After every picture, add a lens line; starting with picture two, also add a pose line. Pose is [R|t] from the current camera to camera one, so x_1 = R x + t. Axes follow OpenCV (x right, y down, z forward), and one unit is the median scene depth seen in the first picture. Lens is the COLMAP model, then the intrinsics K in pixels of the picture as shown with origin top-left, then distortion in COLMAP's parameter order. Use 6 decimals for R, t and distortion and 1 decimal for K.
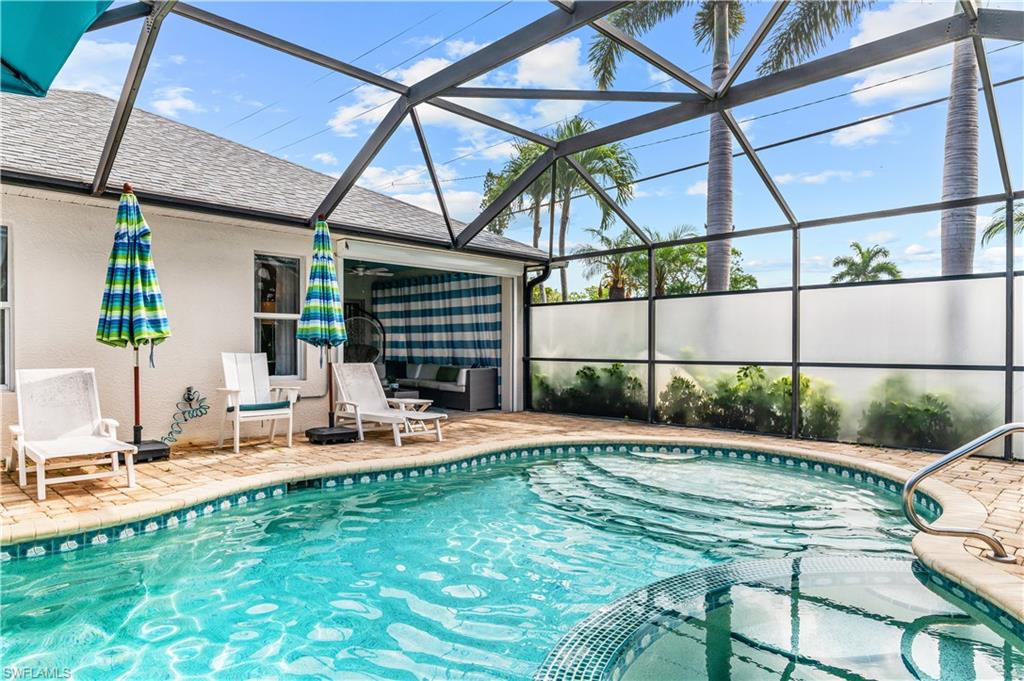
lens RADIAL K [[618.2, 0, 512.0], [0, 618.2, 340.5], [0, 0, 1]] dist [0.002244, 0.000398]
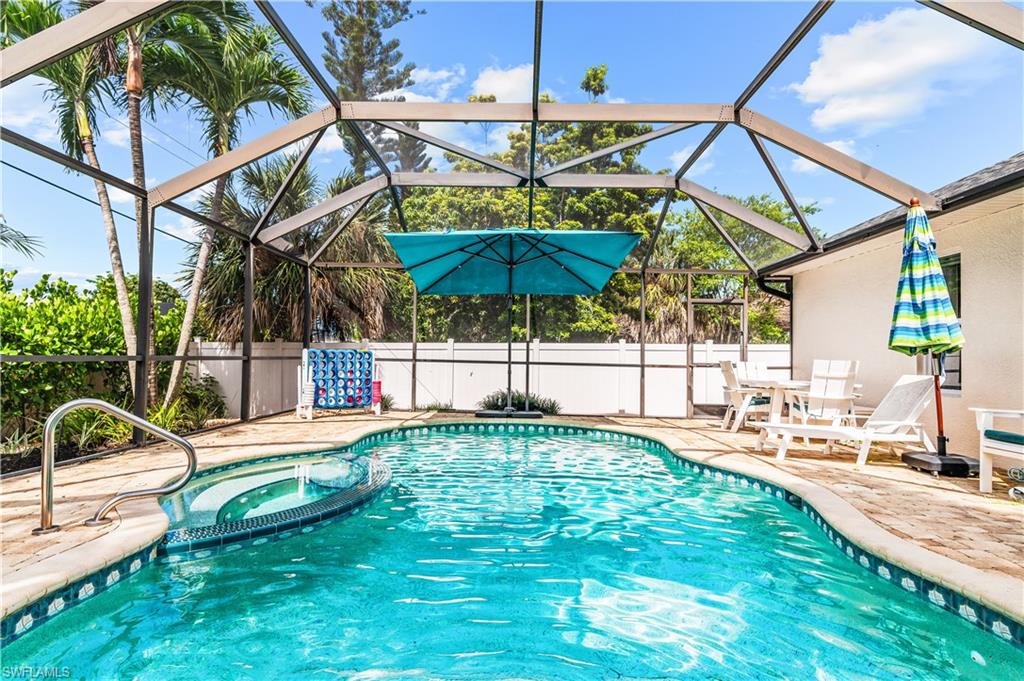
lens RADIAL K [[550.7, 0, 506.0], [0, 550.7, 334.7], [0, 0, 1]] dist [-0.000459, -0.000492]
pose [[-0.727088, -0.040223, -0.685365, 0.486257], [-0.007669, 0.998696, -0.050475, 0.027209], [0.686501, -0.031444, -0.726448, 1.162230]]
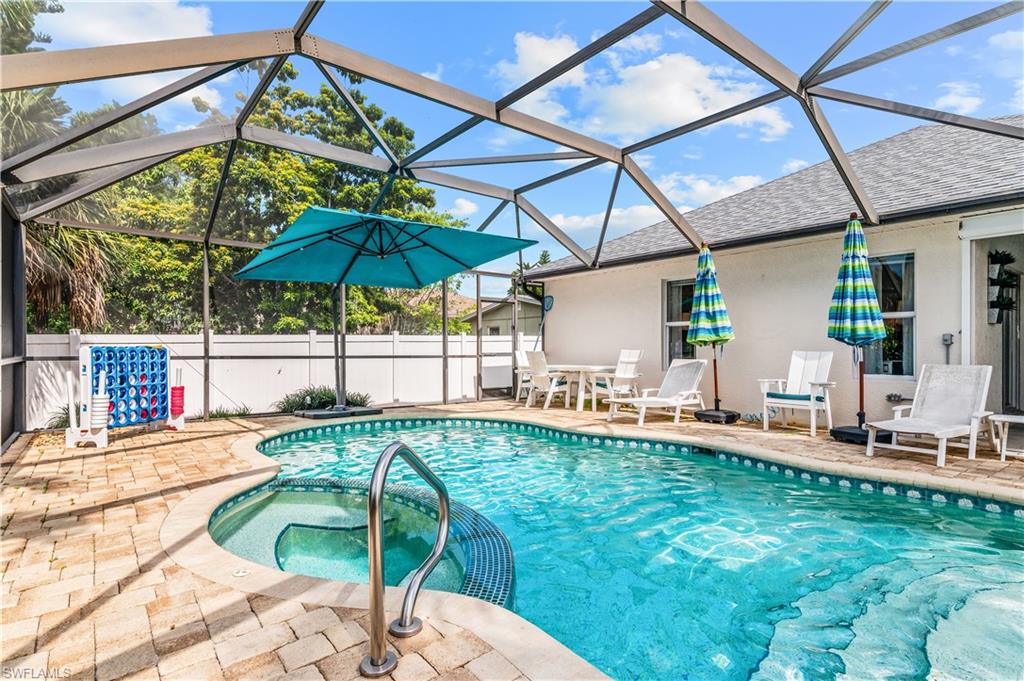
lens RADIAL K [[515.1, 0, 514.5], [0, 515.1, 336.0], [0, 0, 1]] dist [0.009414, 0.000210]
pose [[-0.112145, -0.023017, -0.993425, 0.698062], [0.011839, 0.999630, -0.024497, 0.010212], [0.993621, -0.014508, -0.111831, 0.651757]]
